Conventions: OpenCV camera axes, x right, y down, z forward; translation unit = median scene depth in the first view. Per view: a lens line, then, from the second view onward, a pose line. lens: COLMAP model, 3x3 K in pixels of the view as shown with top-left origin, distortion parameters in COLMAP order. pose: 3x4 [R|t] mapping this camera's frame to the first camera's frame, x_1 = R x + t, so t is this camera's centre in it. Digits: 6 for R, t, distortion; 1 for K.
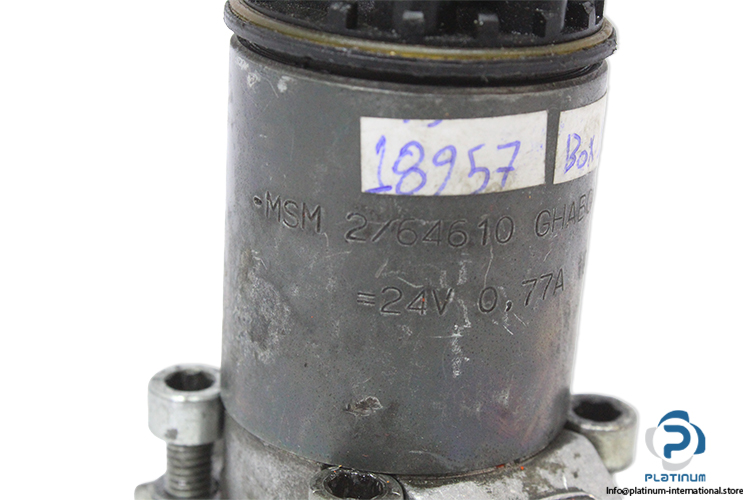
lens RADIAL K [[1550.0, 0, 377.6], [0, 1550.0, 250.3], [0, 0, 1]] dist [-0.040162, 0.000000]
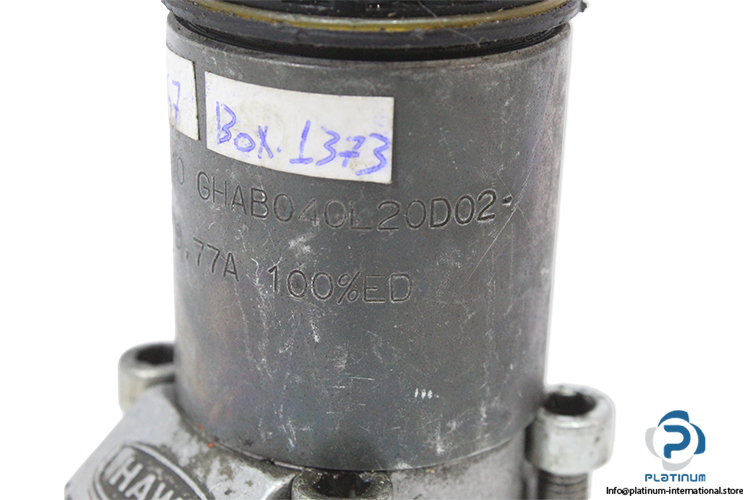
lens RADIAL K [[1550.0, 0, 377.1], [0, 1550.0, 250.1], [0, 0, 1]] dist [-0.040162, 0.000000]
pose [[-0.006195, 0.313040, -0.949720, 1.030868], [-0.367977, 0.882383, 0.293246, -0.303325], [0.929814, 0.351292, 0.109726, 1.018506]]
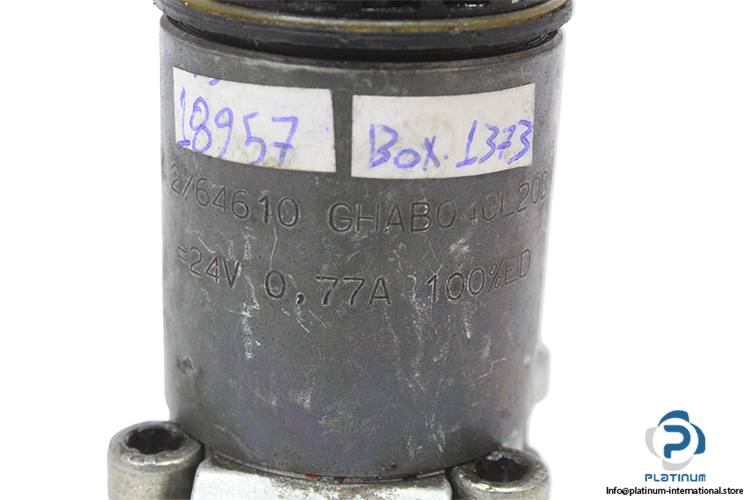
lens RADIAL K [[1550.0, 0, 371.7], [0, 1550.0, 249.8], [0, 0, 1]] dist [-0.040162, 0.000000]
pose [[0.715796, 0.208572, -0.666434, 0.734395], [-0.233320, 0.970940, 0.053270, -0.052054], [0.658178, 0.117362, 0.743658, 0.343919]]
